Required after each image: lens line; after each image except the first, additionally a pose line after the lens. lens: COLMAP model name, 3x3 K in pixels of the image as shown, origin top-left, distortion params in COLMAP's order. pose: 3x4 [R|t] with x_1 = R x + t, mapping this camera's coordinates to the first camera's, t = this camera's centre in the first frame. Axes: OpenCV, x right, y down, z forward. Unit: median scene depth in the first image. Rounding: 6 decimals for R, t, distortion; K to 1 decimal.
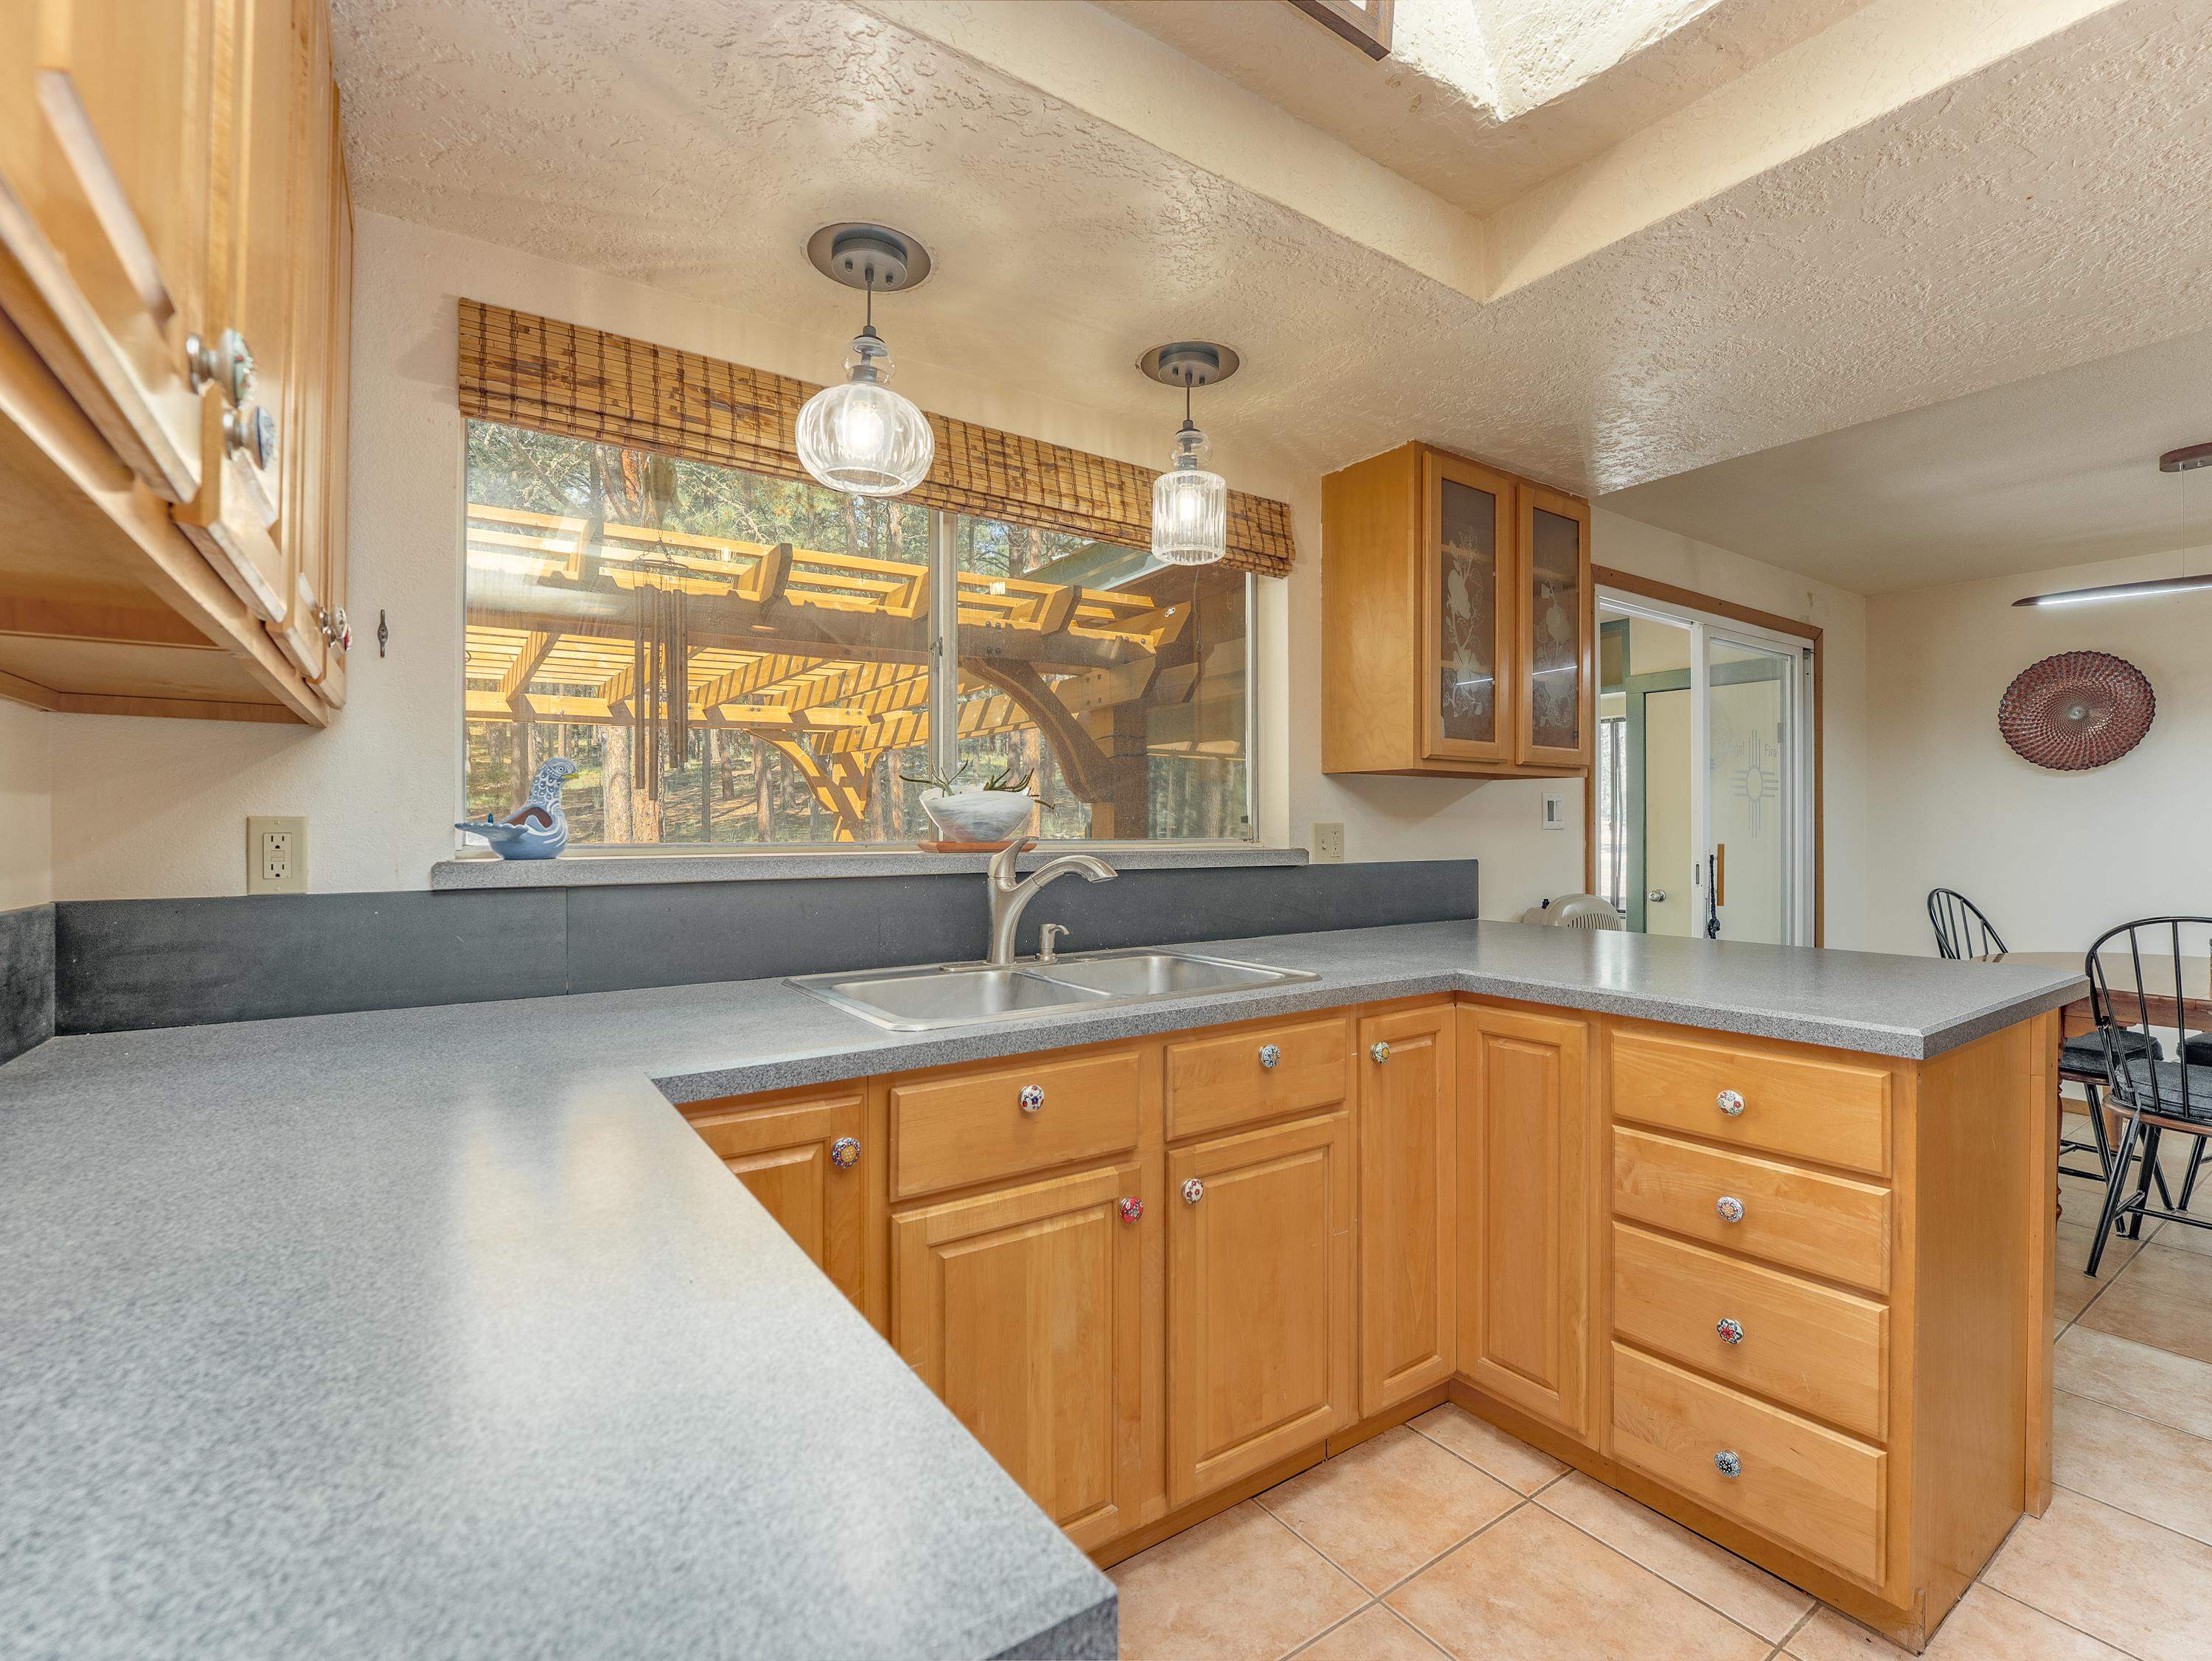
lens RADIAL K [[1002.9, 0, 1096.5], [0, 1002.9, 824.7], [0, 0, 1]] dist [-0.035868, 0.007269]
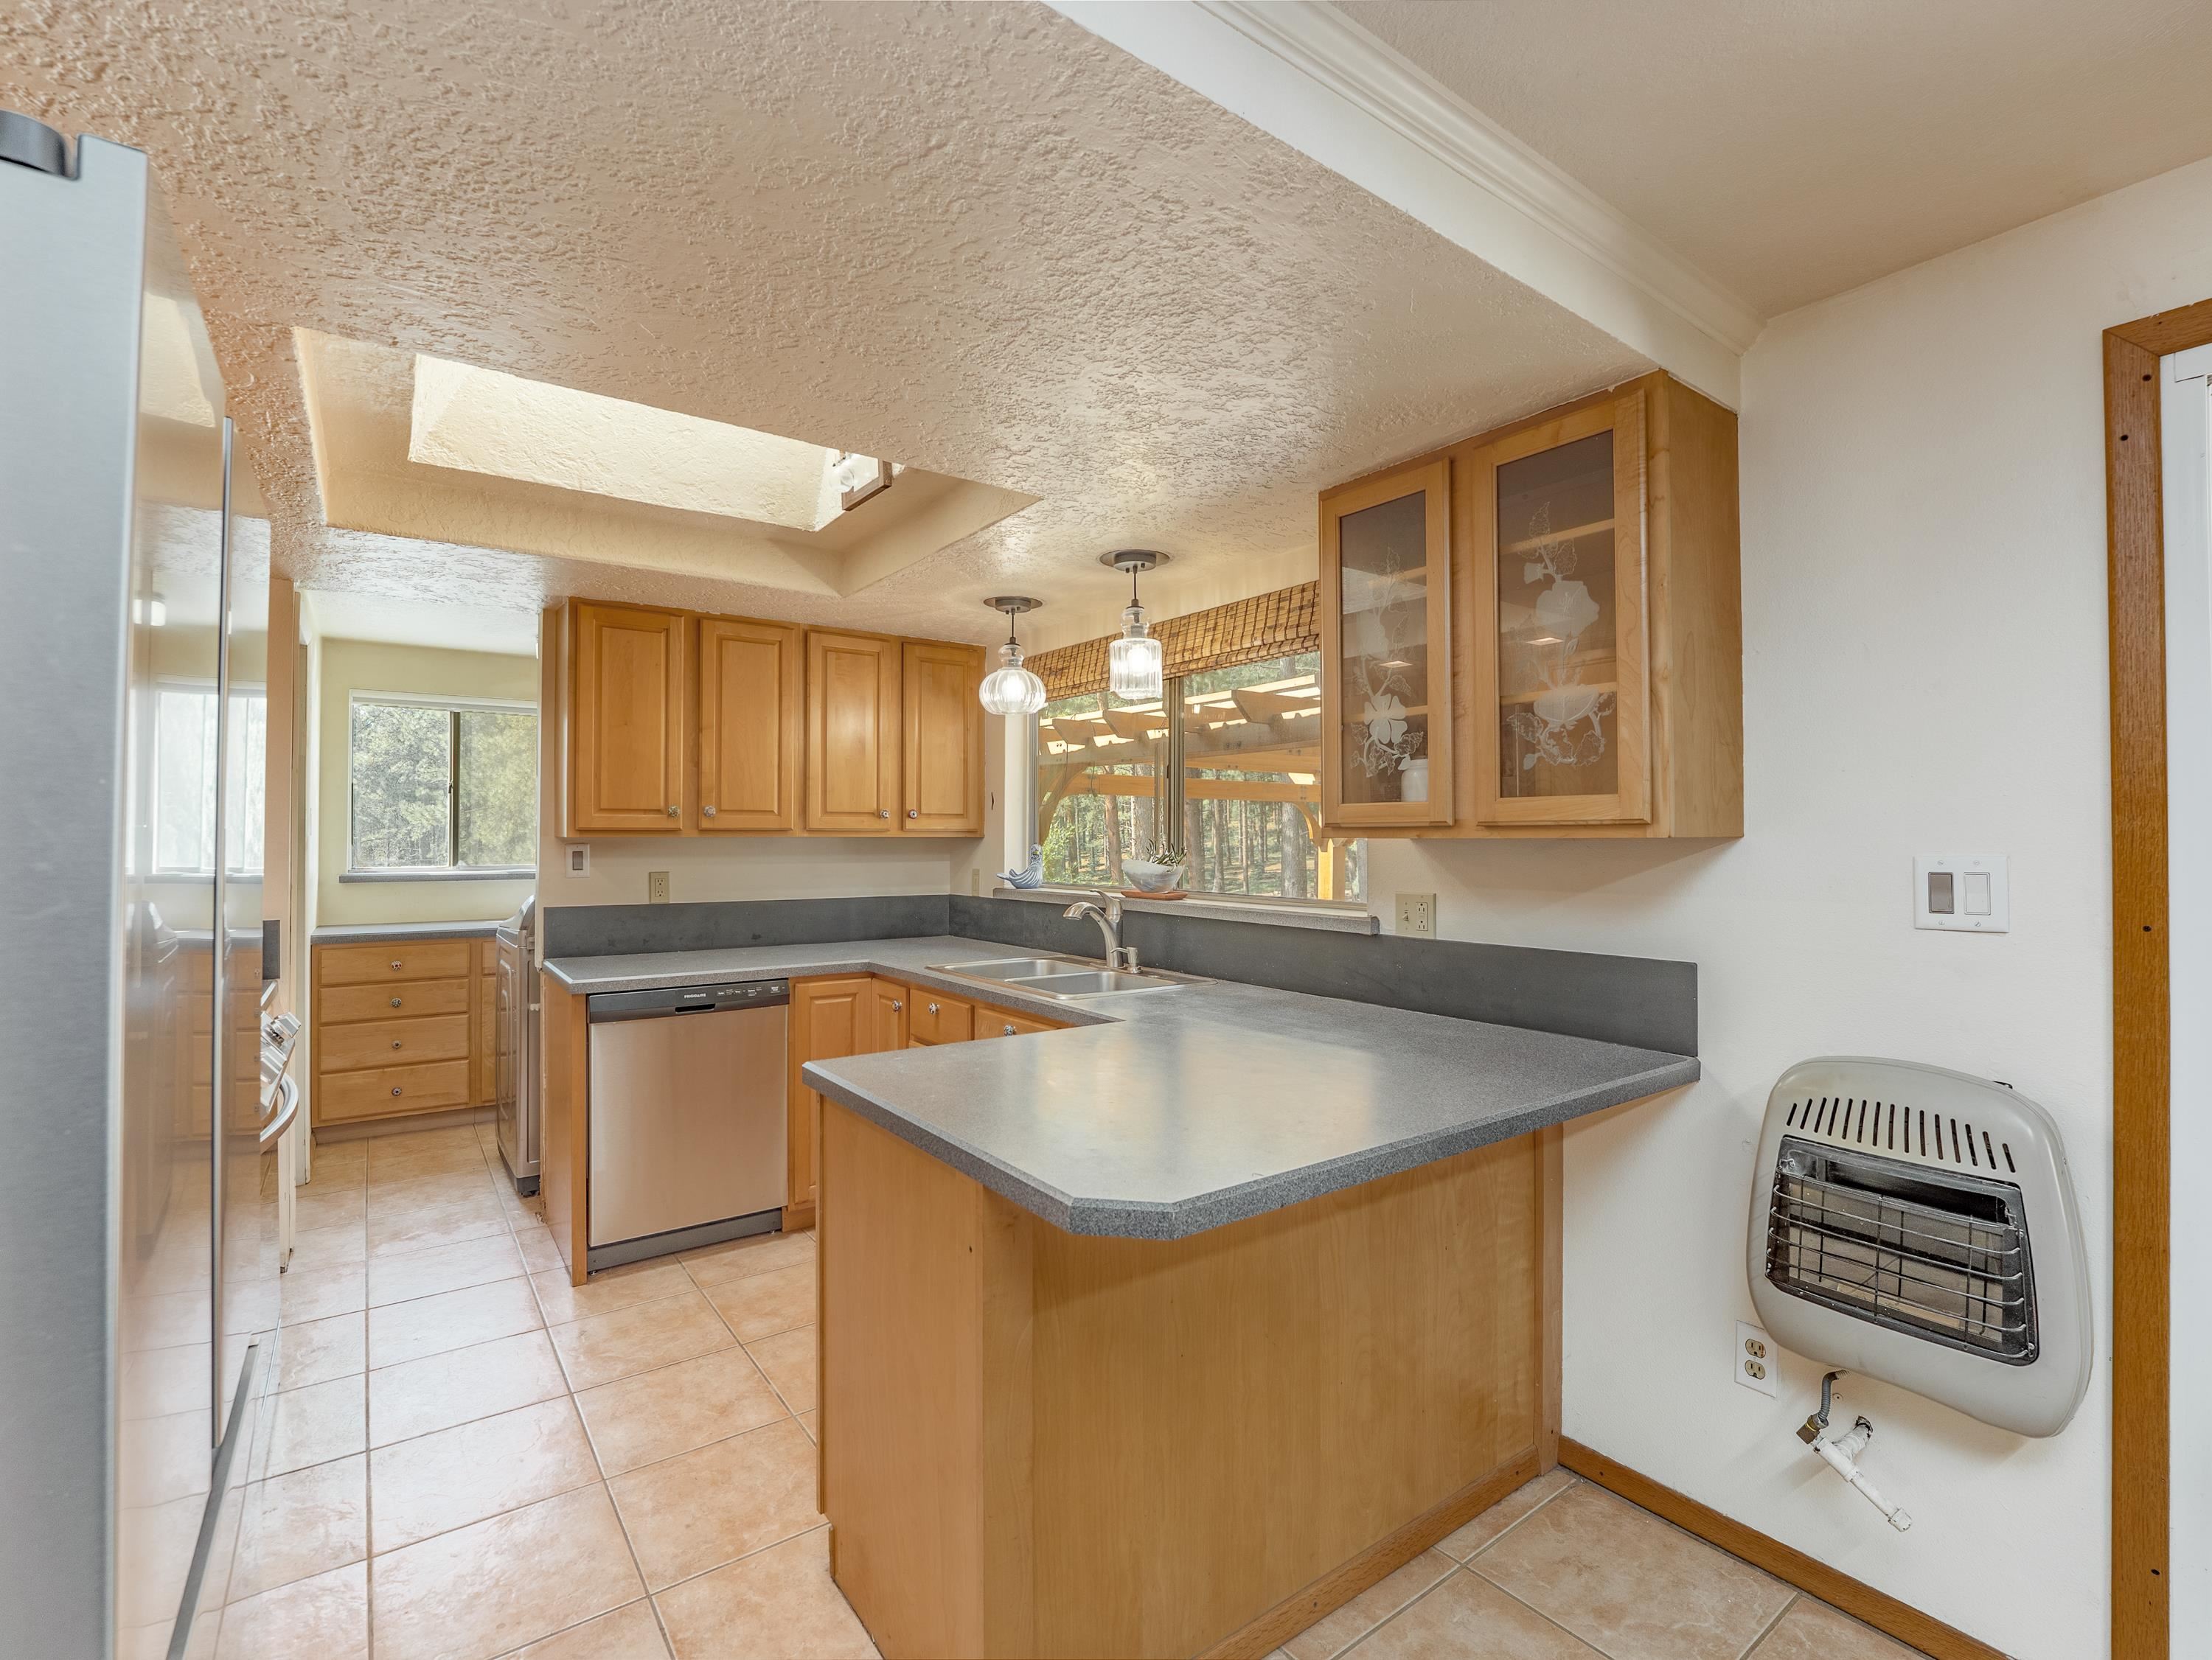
lens RADIAL K [[1006.5, 0, 1118.7], [0, 1006.5, 825.8], [0, 0, 1]] dist [-0.019322, 0.001394]
pose [[0.042764, -0.012779, -0.999003, 1.375905], [0.002868, 0.999916, -0.012668, -0.062357], [0.999081, -0.002324, 0.042797, 0.836884]]
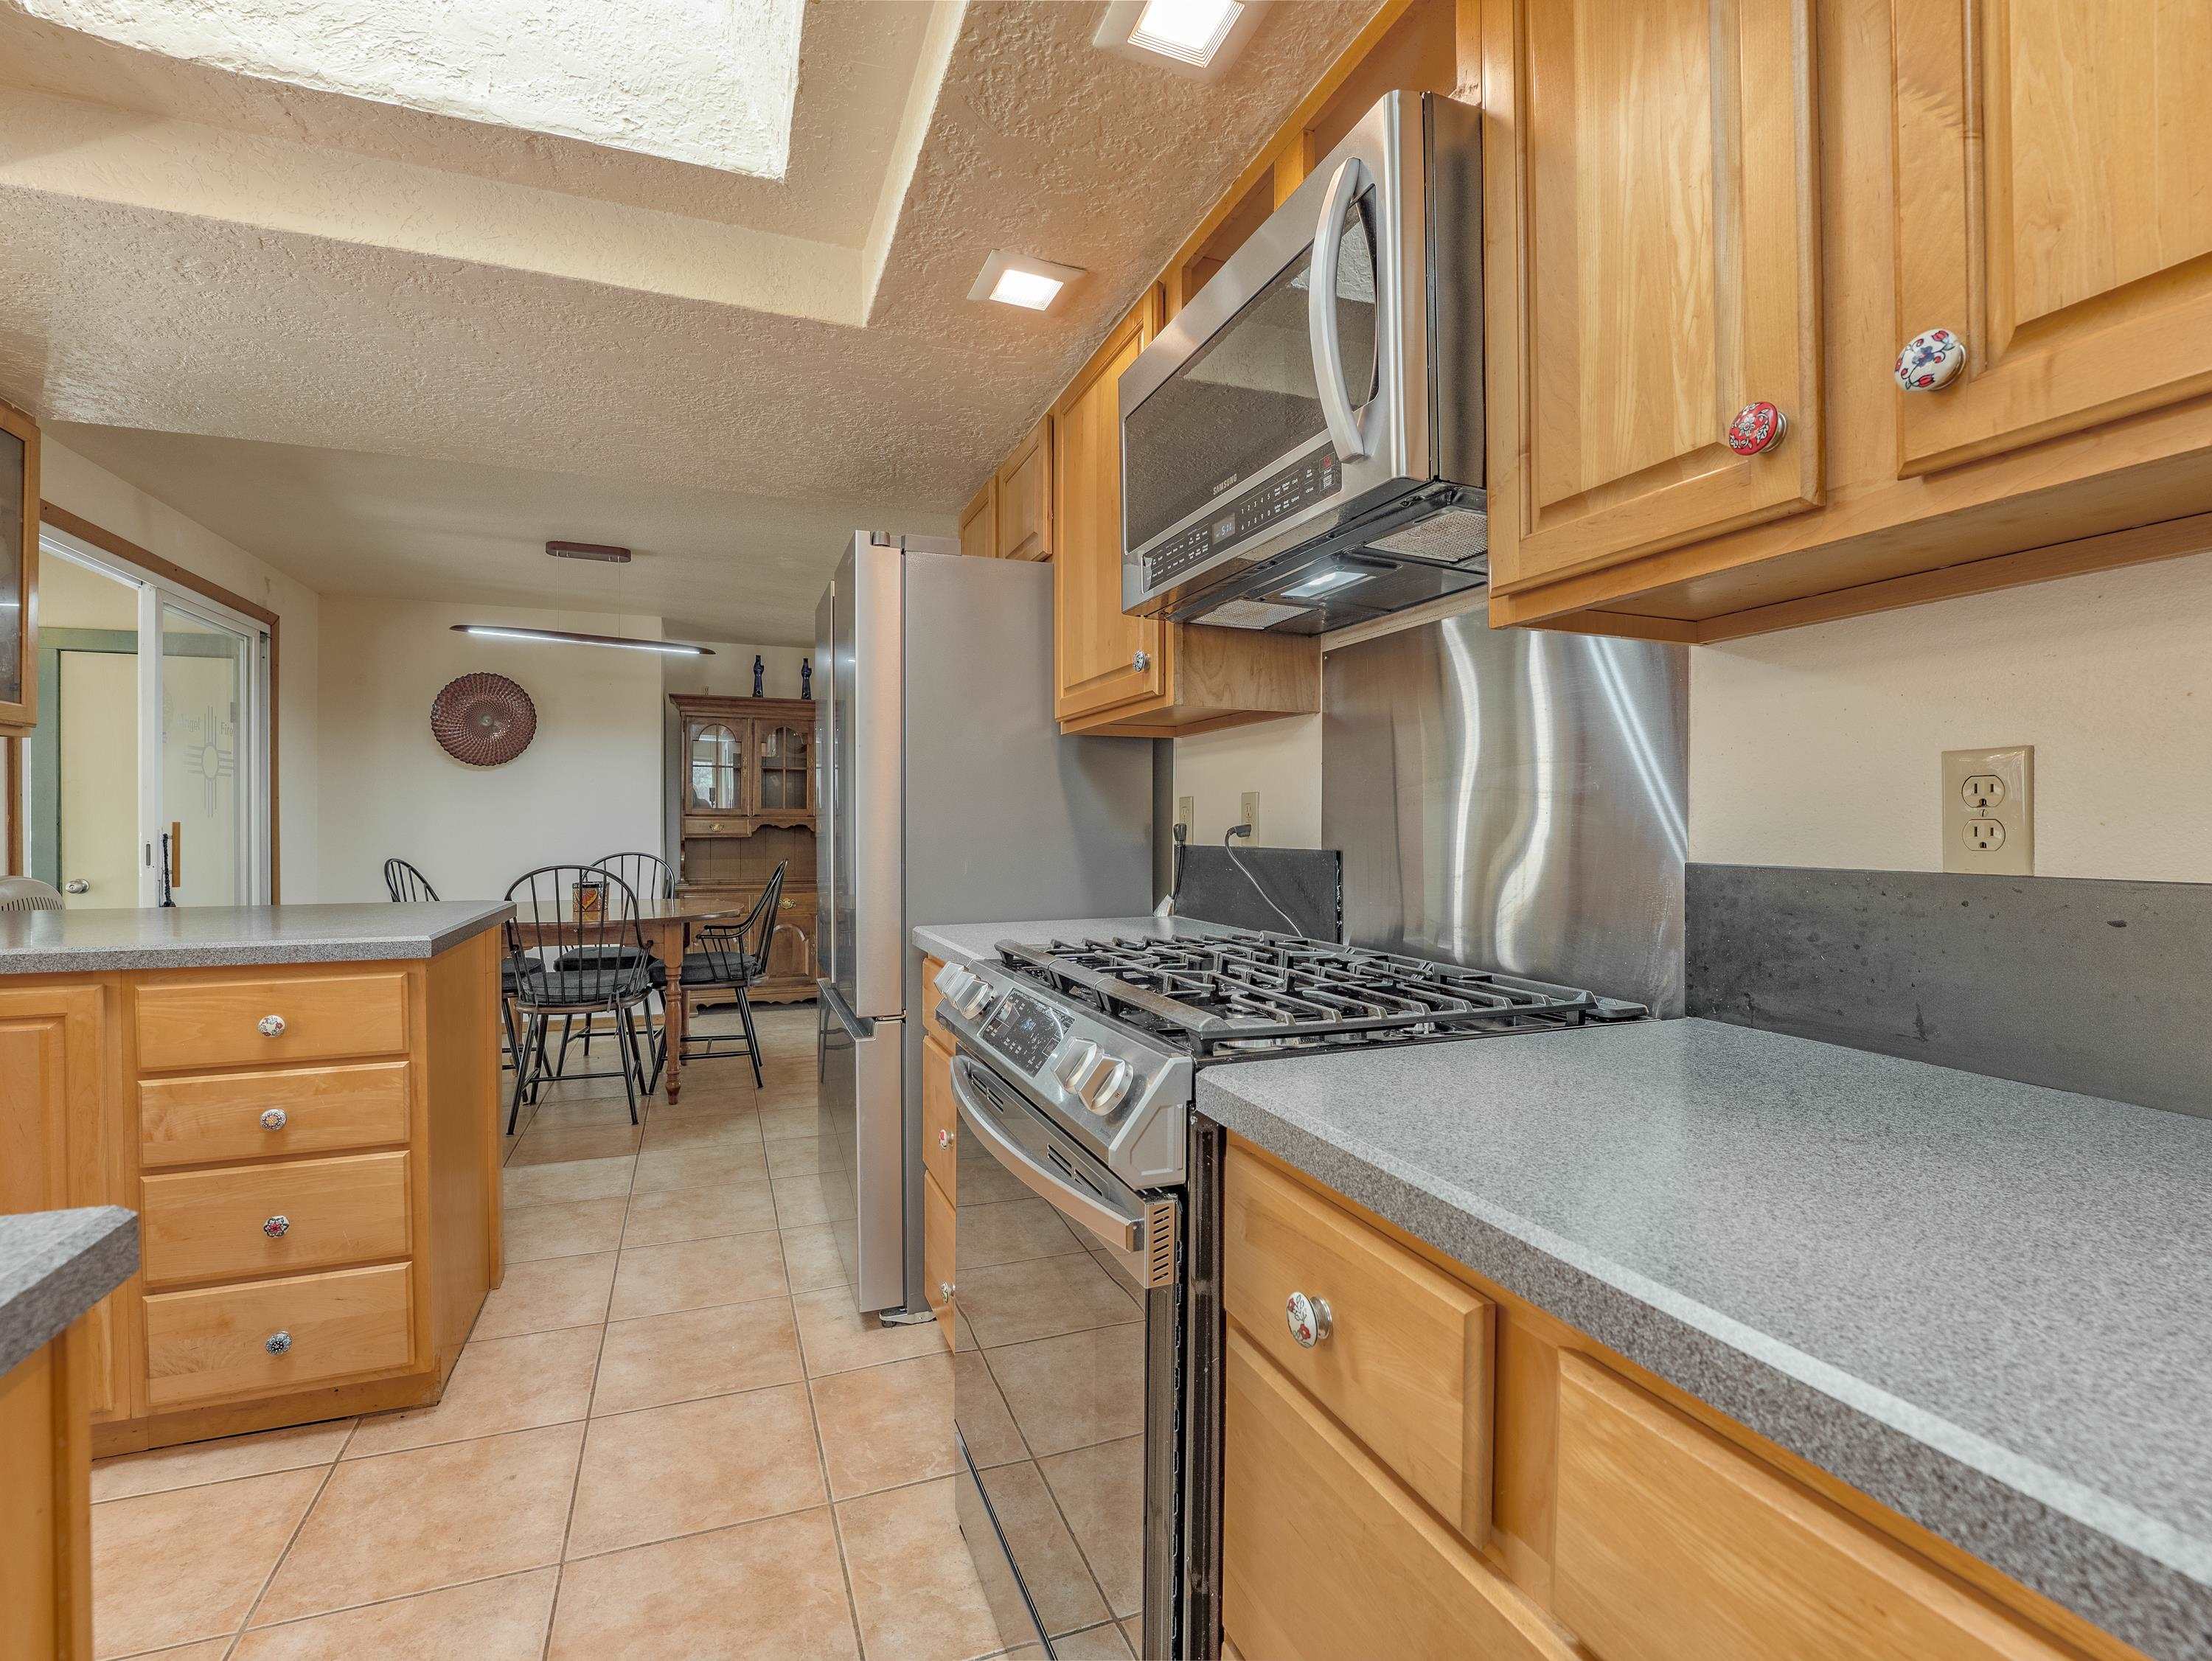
lens RADIAL K [[1006.6, 0, 1118.7], [0, 1006.6, 826.3], [0, 0, 1]] dist [-0.019322, 0.001394]
pose [[0.200276, -0.003385, 0.979734, -0.195024], [-0.000501, 0.999994, 0.003557, 0.031639], [-0.979739, -0.001203, 0.200273, -0.129289]]
